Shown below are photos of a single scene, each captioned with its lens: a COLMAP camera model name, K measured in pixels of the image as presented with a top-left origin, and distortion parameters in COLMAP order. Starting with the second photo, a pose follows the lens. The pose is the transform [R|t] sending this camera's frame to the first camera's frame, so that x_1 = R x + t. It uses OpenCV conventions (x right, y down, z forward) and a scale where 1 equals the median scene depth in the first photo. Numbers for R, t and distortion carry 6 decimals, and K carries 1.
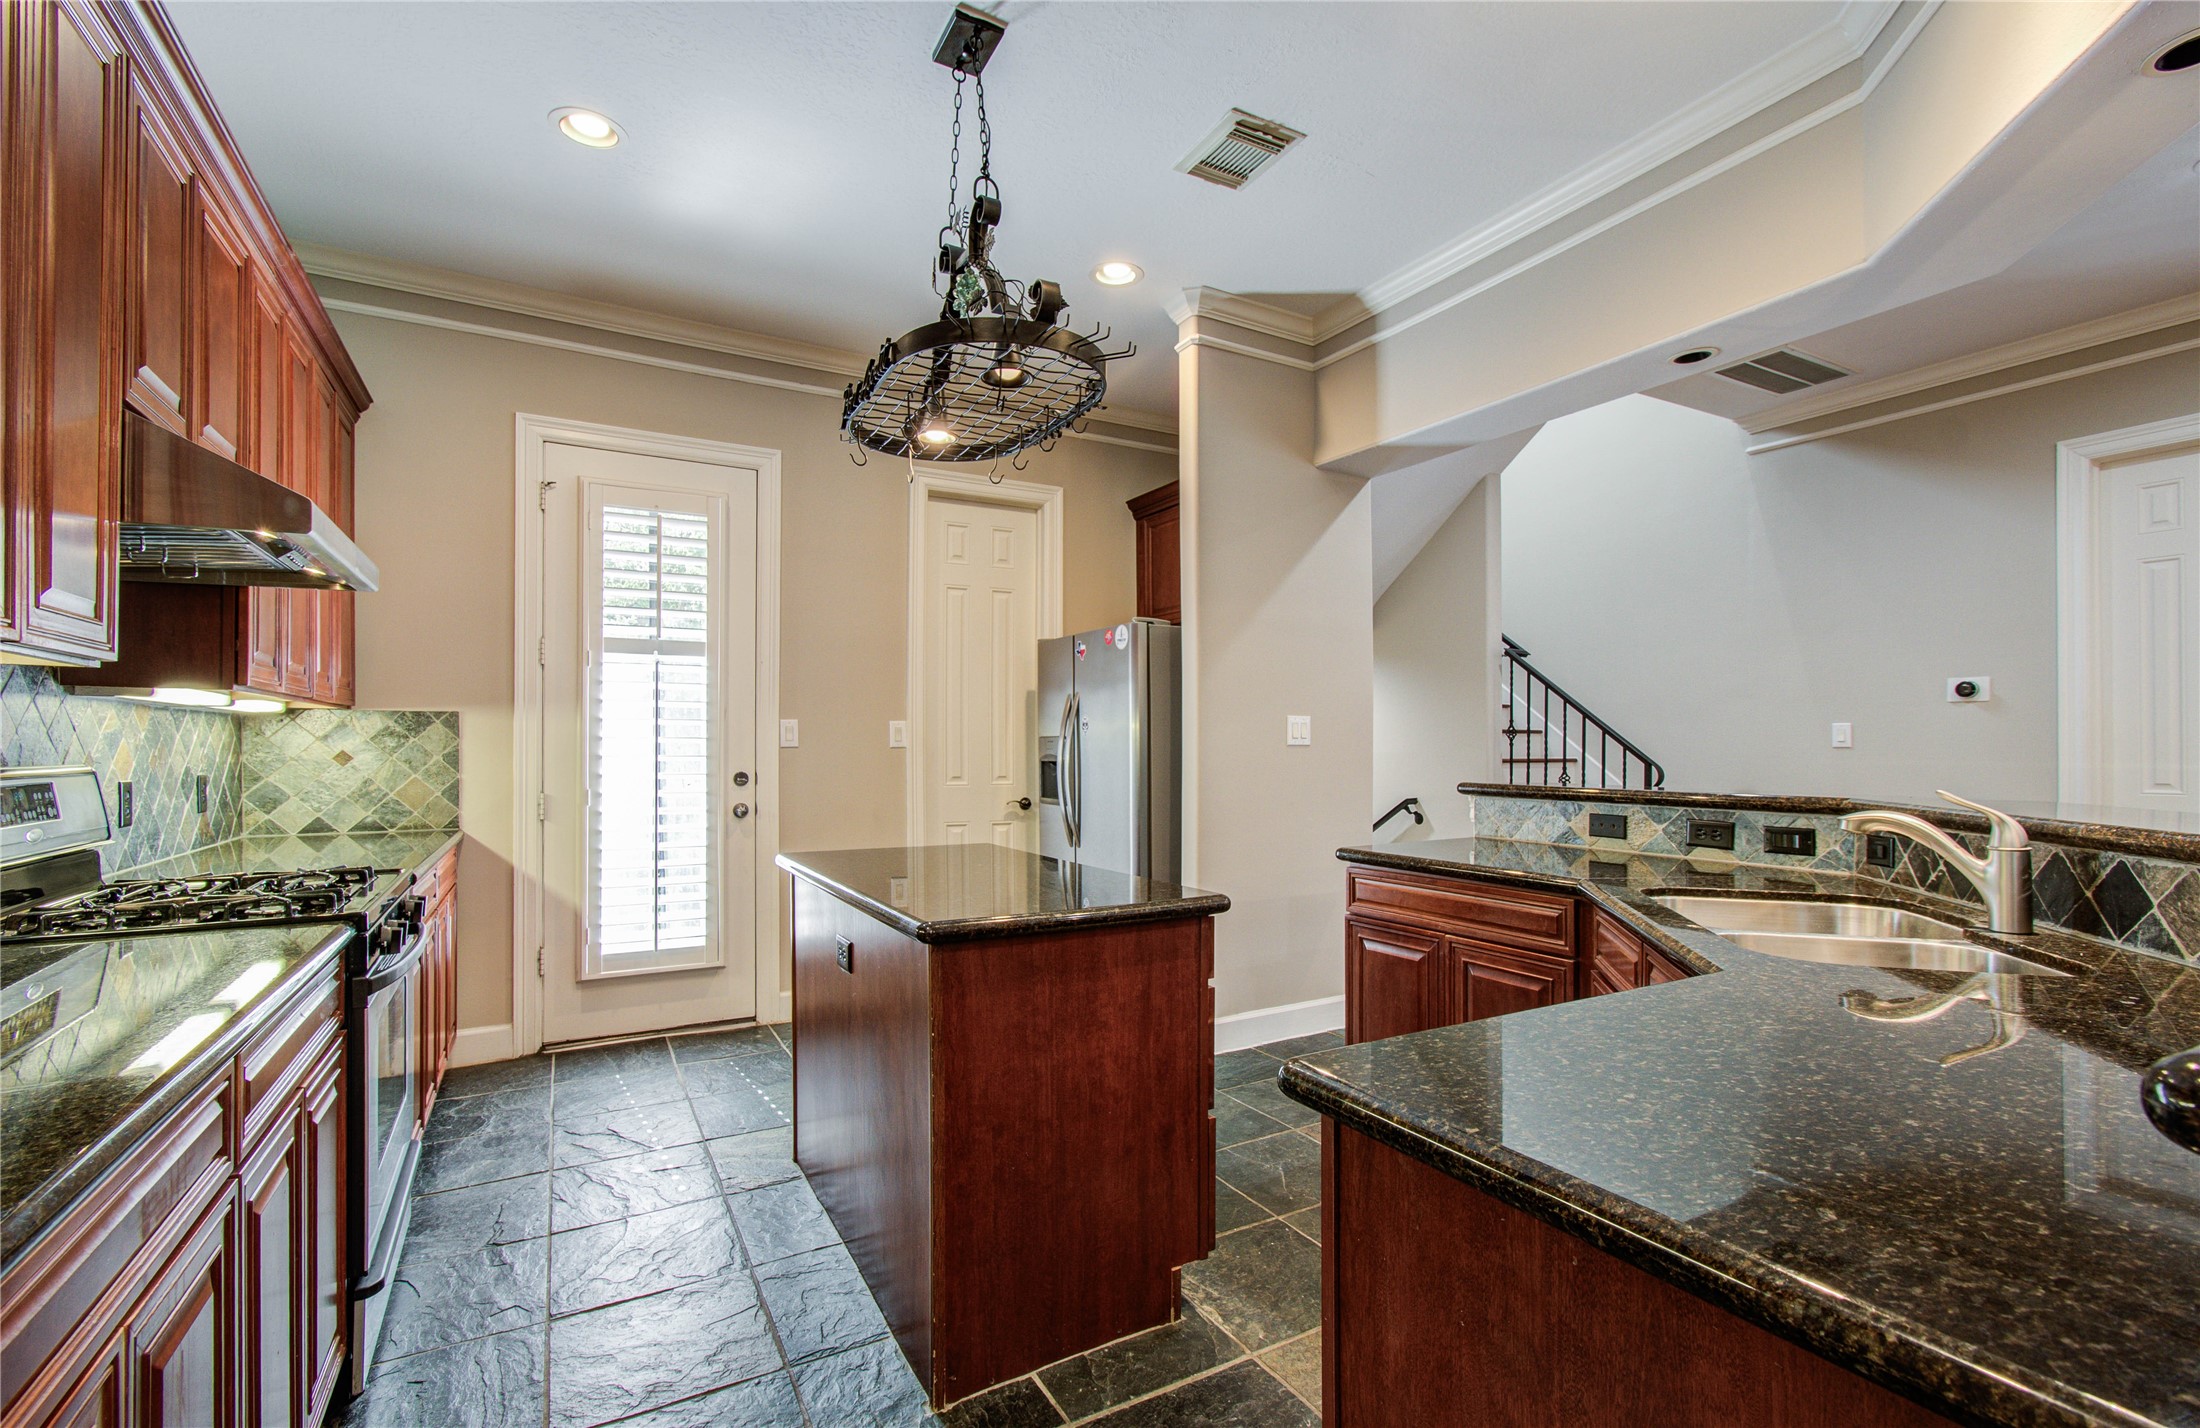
lens RADIAL K [[950.9, 0, 1103.9], [0, 950.9, 744.5], [0, 0, 1]] dist [-0.000295, 0.022117]
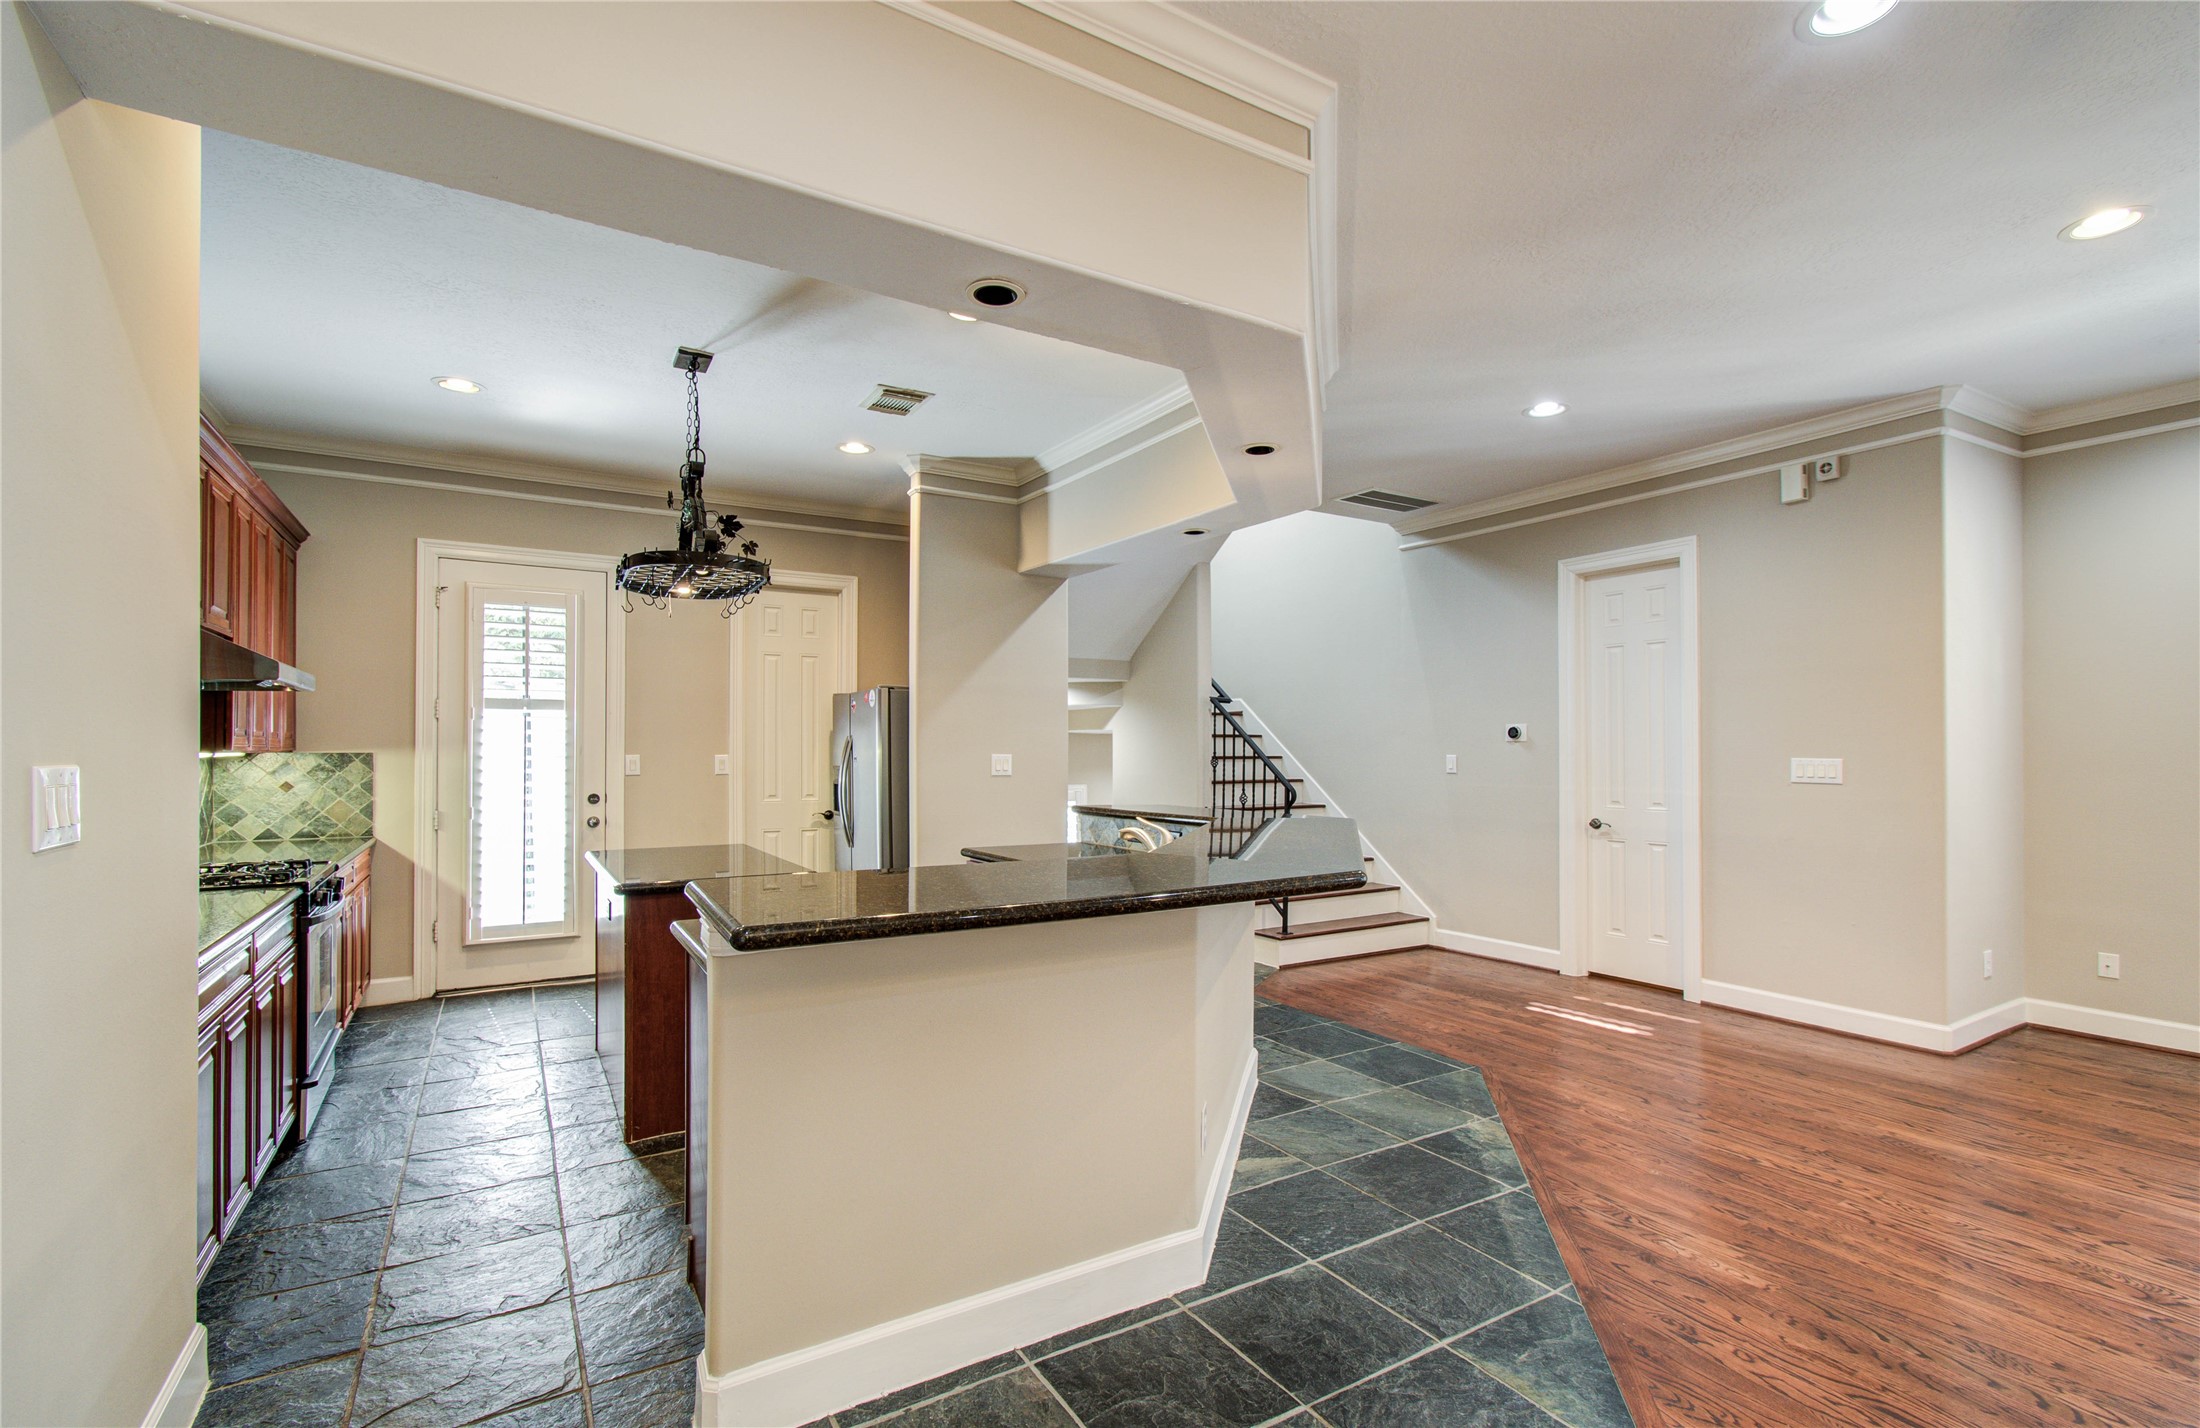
lens RADIAL K [[1023.6, 0, 1169.7], [0, 1023.6, 742.7], [0, 0, 1]] dist [-0.002580, 0.028690]
pose [[0.998883, 0.002871, 0.047167, 0.434978], [-0.002821, 0.999995, -0.001126, -0.052304], [-0.047170, 0.000992, 0.998886, -0.588286]]
